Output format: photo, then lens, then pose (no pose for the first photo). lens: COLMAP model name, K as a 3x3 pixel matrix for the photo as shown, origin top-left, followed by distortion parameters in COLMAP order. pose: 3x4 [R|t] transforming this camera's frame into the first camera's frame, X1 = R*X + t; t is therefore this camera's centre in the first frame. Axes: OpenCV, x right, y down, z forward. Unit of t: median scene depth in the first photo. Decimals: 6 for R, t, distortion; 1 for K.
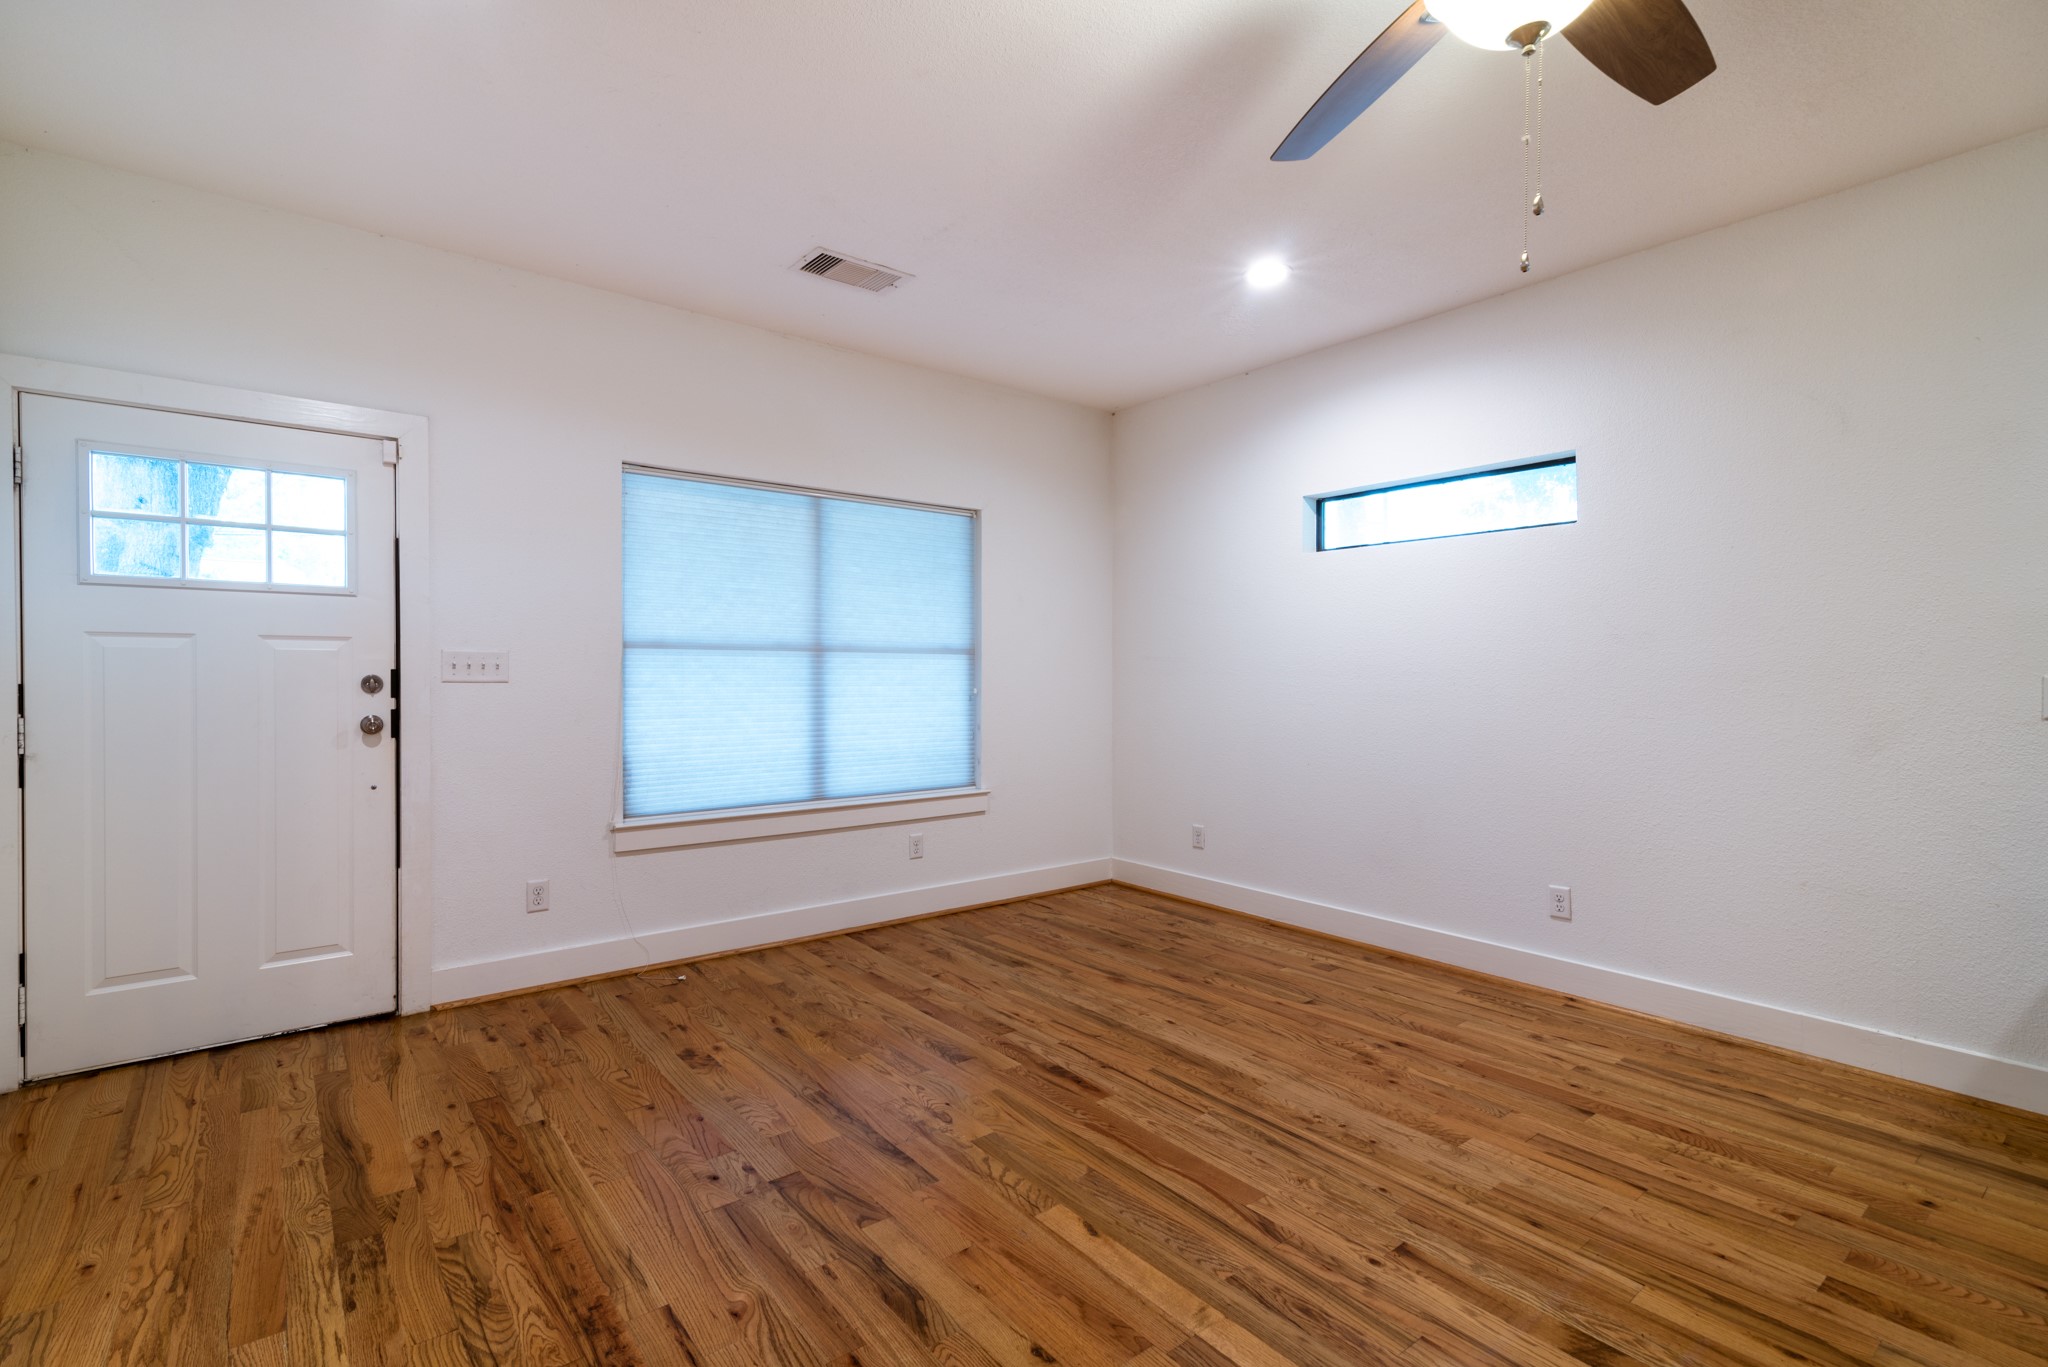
lens RADIAL K [[927.3, 0, 992.0], [0, 927.3, 686.3], [0, 0, 1]] dist [0.016393, -0.002440]
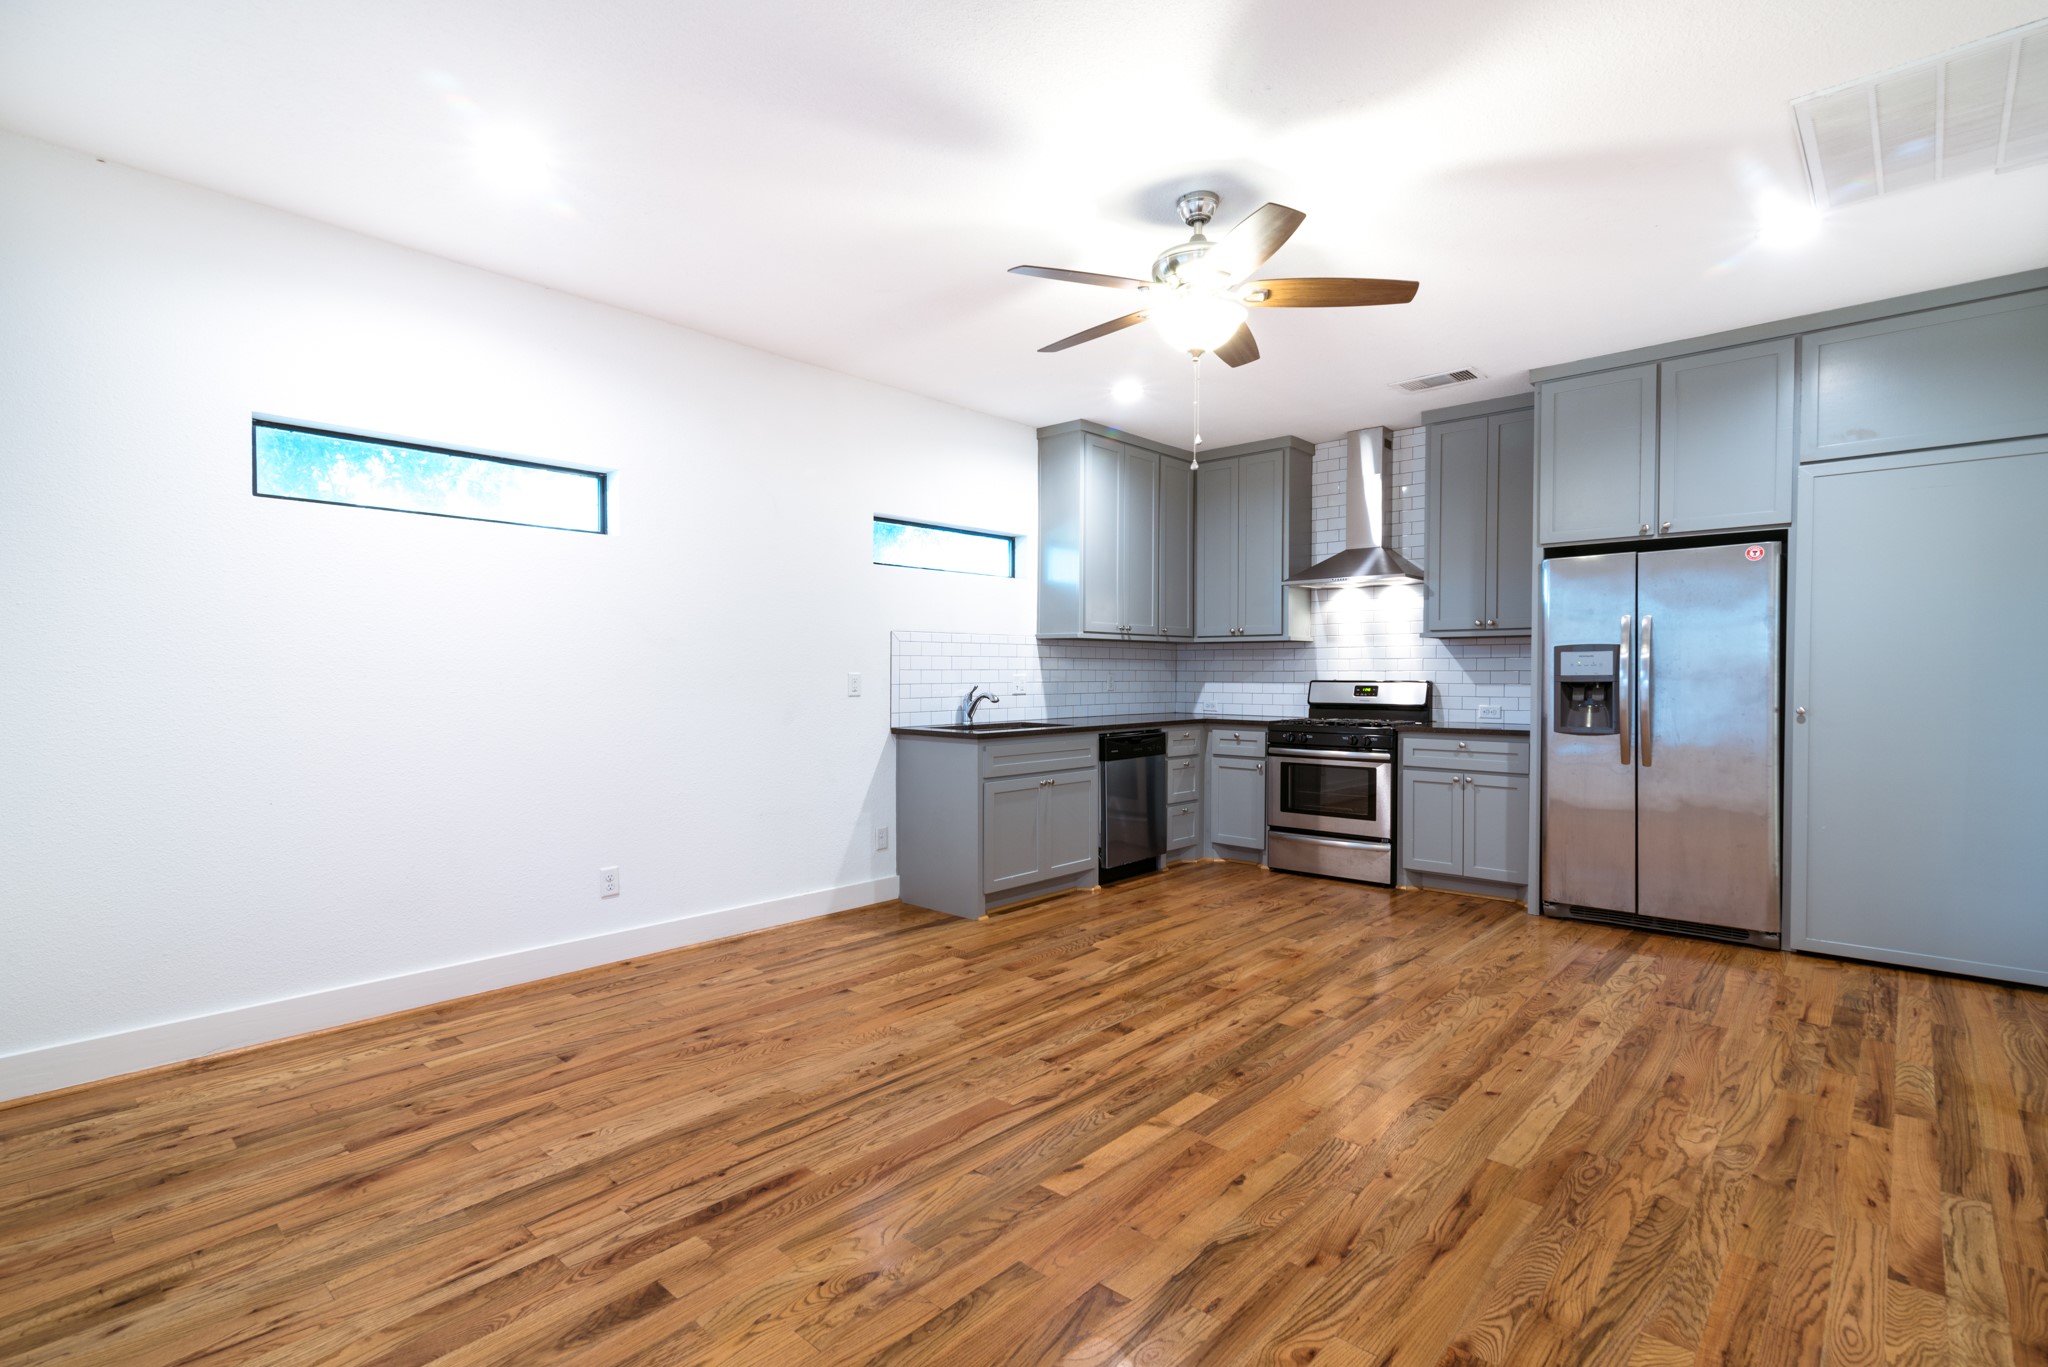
lens RADIAL K [[973.2, 0, 1014.9], [0, 973.2, 690.1], [0, 0, 1]] dist [0.017795, -0.001926]
pose [[-0.168910, -0.021373, 0.985400, -0.853155], [0.013898, 0.999614, 0.024064, -0.018401], [-0.985533, 0.017759, -0.168548, 1.043331]]
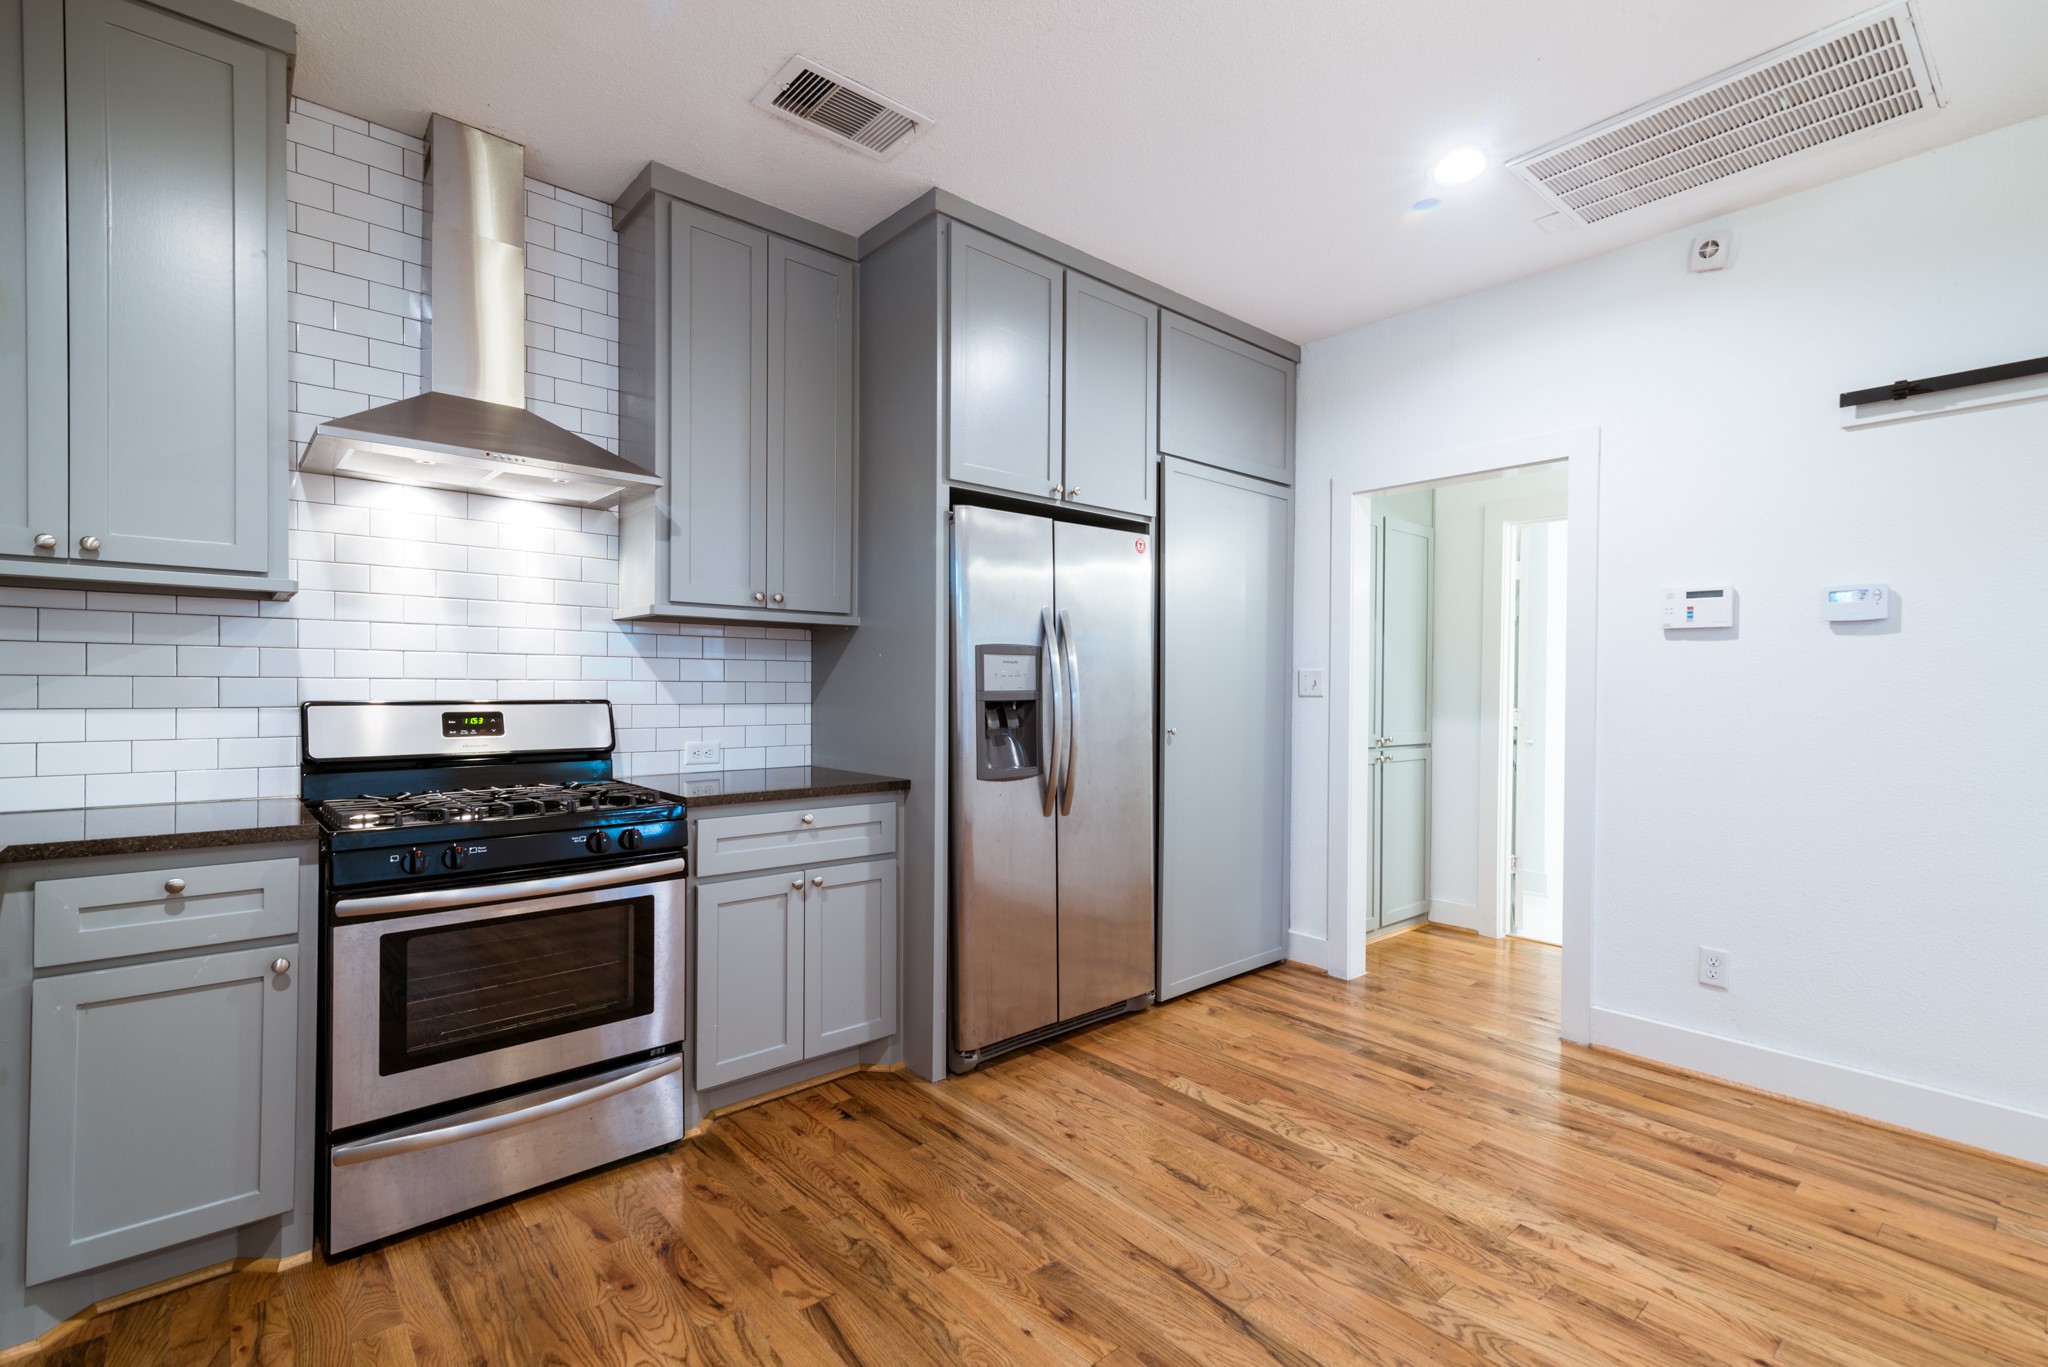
lens RADIAL K [[927.3, 0, 1008.2], [0, 927.3, 692.7], [0, 0, 1]] dist [0.016393, -0.002440]
pose [[-0.998555, -0.010858, -0.052628, 0.848215], [-0.011980, 0.999707, 0.021043, -0.008760], [0.052384, 0.021643, -0.998392, 0.837403]]
